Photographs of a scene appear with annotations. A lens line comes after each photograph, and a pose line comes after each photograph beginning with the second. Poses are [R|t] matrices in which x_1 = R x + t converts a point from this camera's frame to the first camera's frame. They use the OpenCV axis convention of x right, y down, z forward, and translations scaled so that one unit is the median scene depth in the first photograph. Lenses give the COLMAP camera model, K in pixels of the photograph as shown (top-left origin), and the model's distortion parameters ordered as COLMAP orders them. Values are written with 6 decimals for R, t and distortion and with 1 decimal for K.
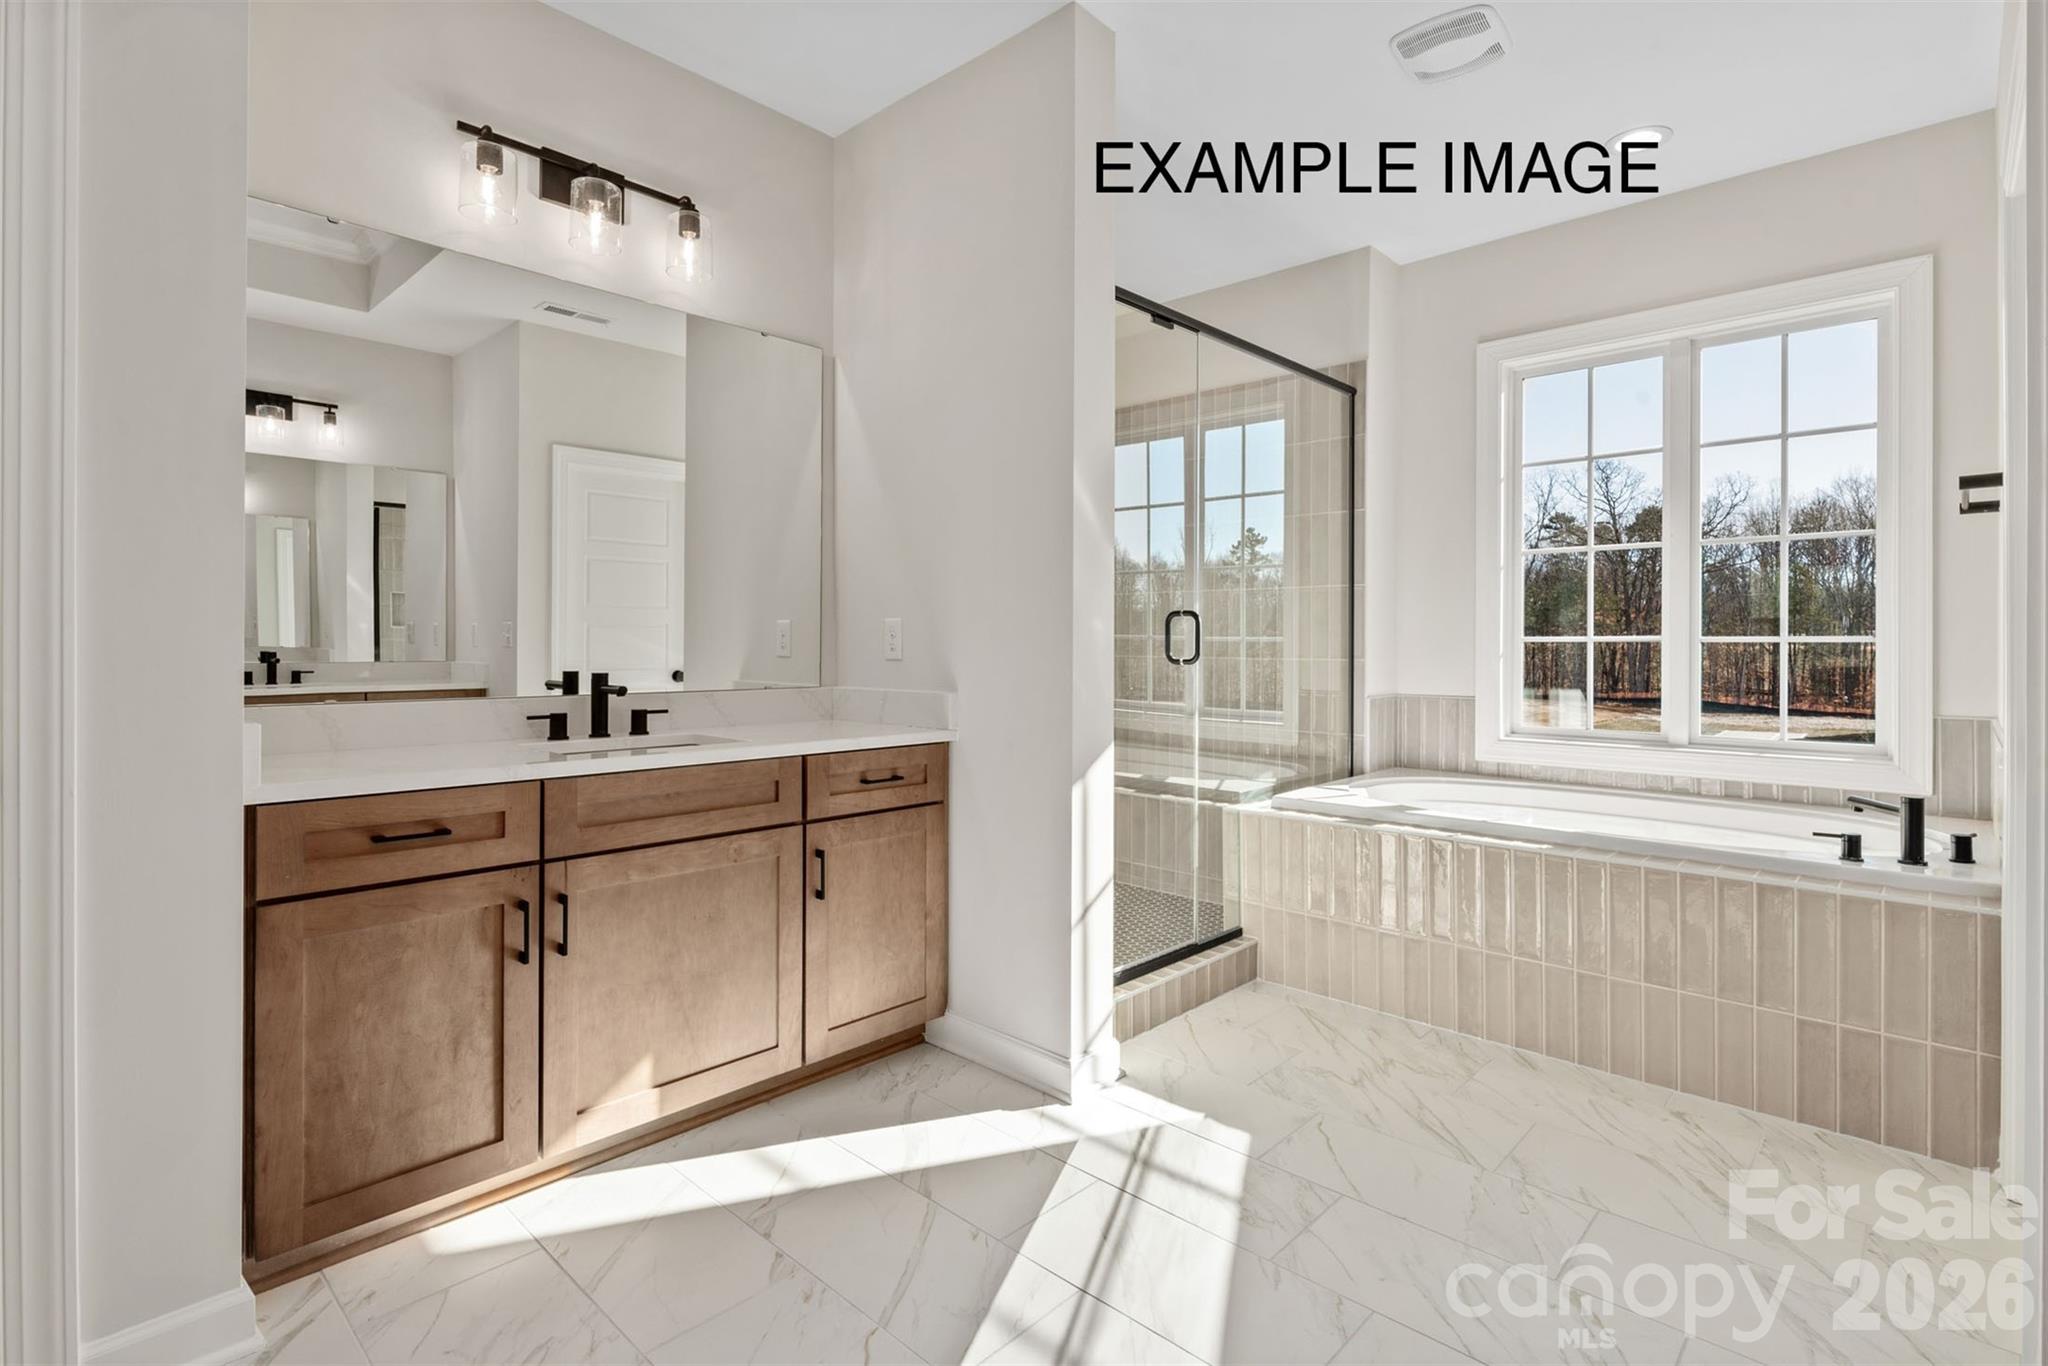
lens RADIAL K [[983.1, 0, 1007.5], [0, 983.1, 644.3], [0, 0, 1]] dist [-0.000541, -0.000722]
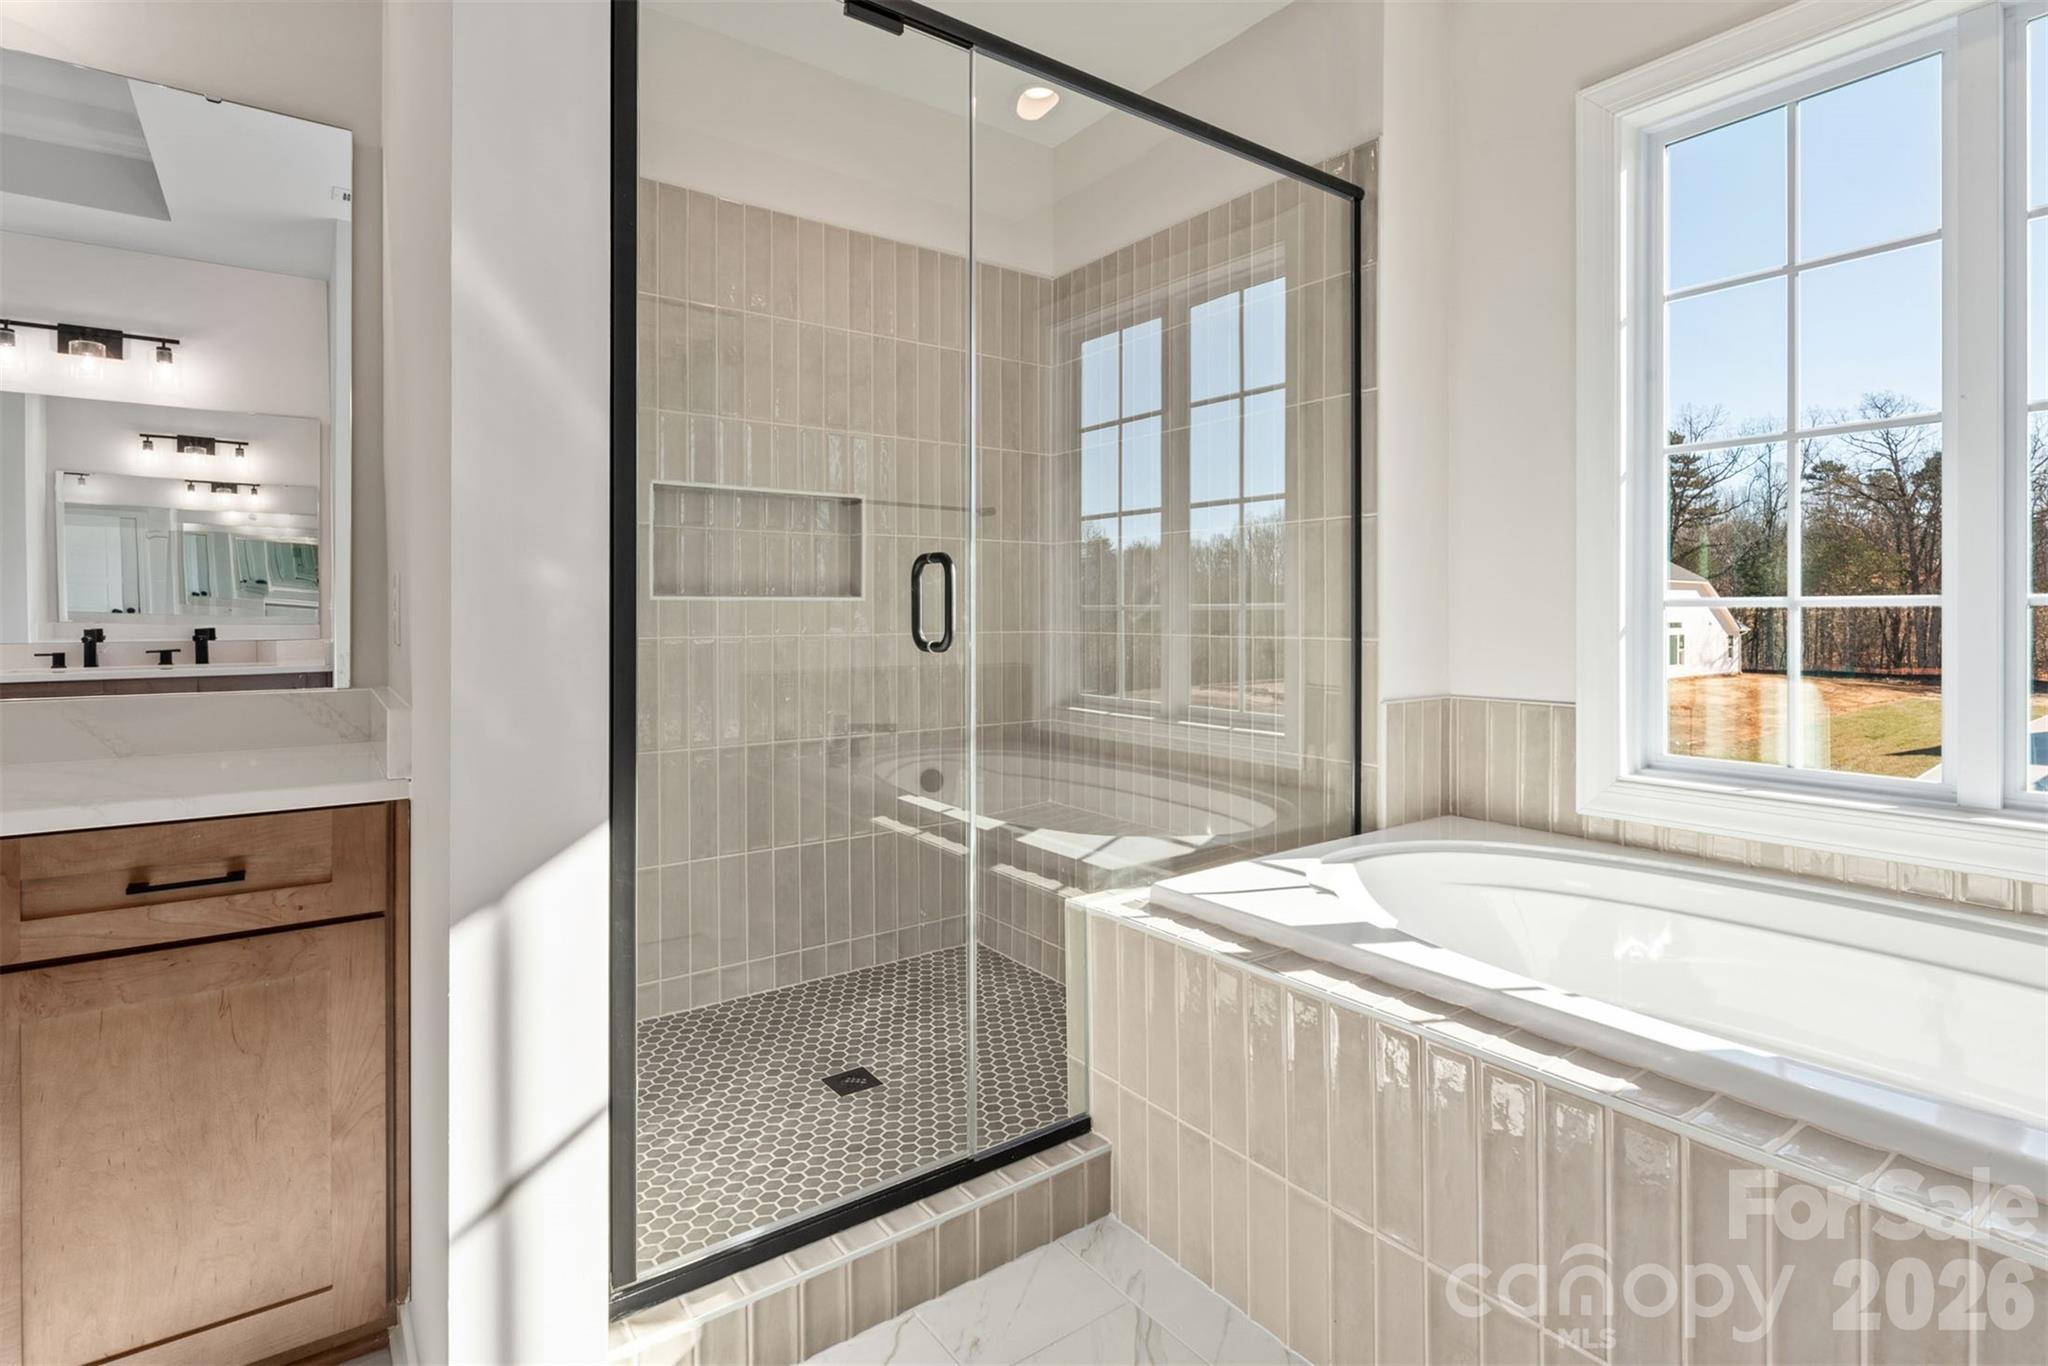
lens RADIAL K [[983.1, 0, 1028.6], [0, 983.1, 616.7], [0, 0, 1]] dist [-0.000541, -0.000722]
pose [[0.985174, -0.004727, -0.171495, 0.282858], [0.004969, 0.999987, 0.000980, 0.000702], [0.171488, -0.001818, 0.985185, 0.411235]]
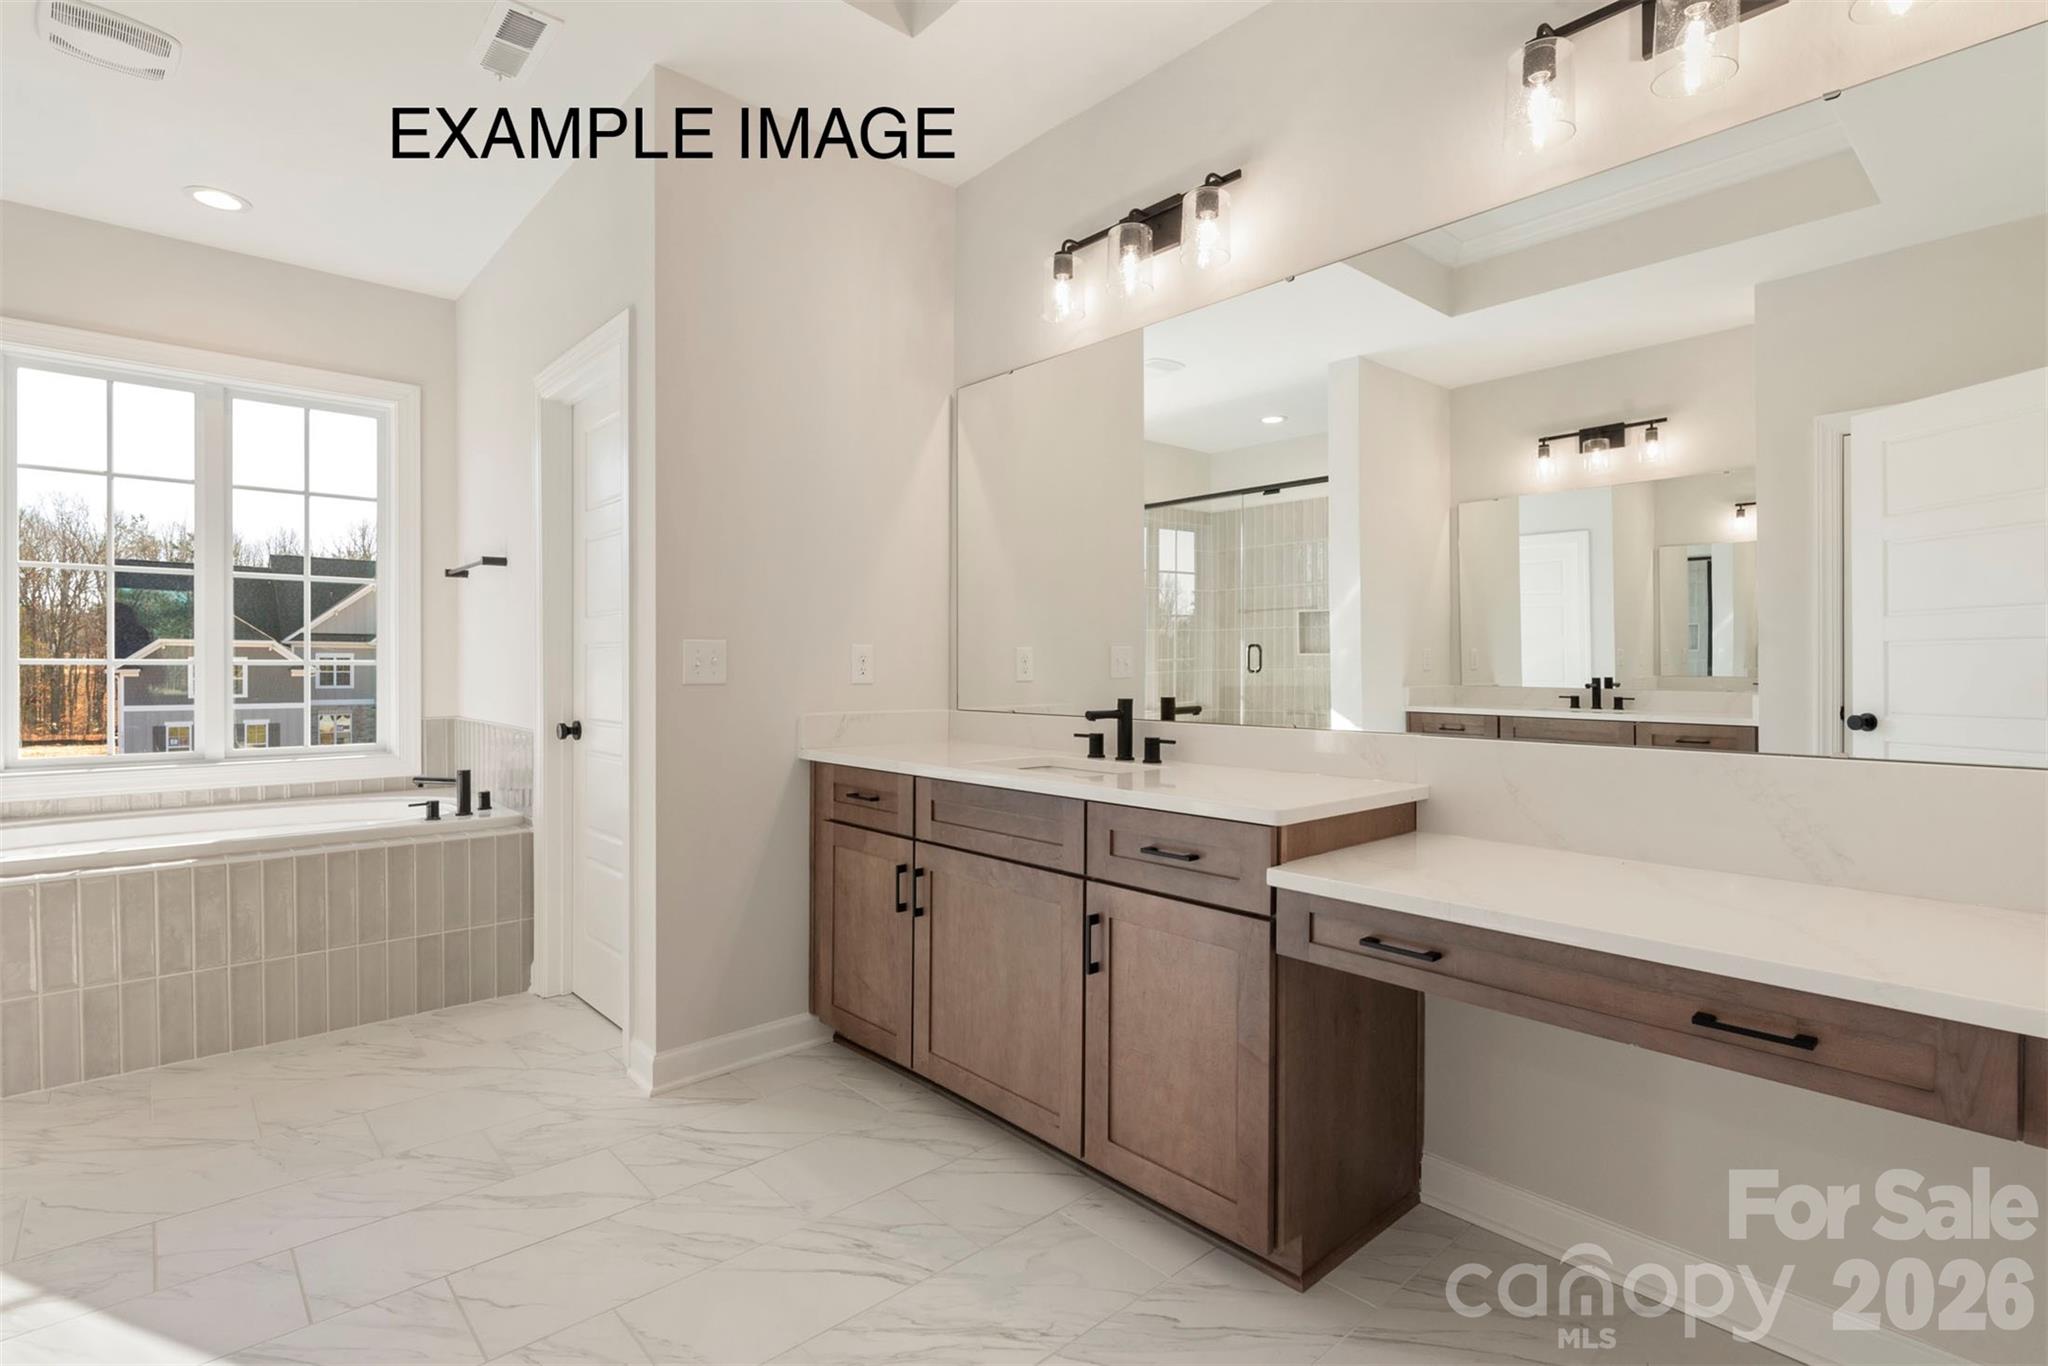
lens RADIAL K [[983.1, 0, 1025.6], [0, 983.1, 675.8], [0, 0, 1]] dist [-0.000541, -0.000722]
pose [[0.076491, -0.007782, 0.997040, -0.321819], [-0.000855, 0.999969, 0.007870, 0.001010], [-0.997070, -0.001455, 0.076482, 0.028894]]
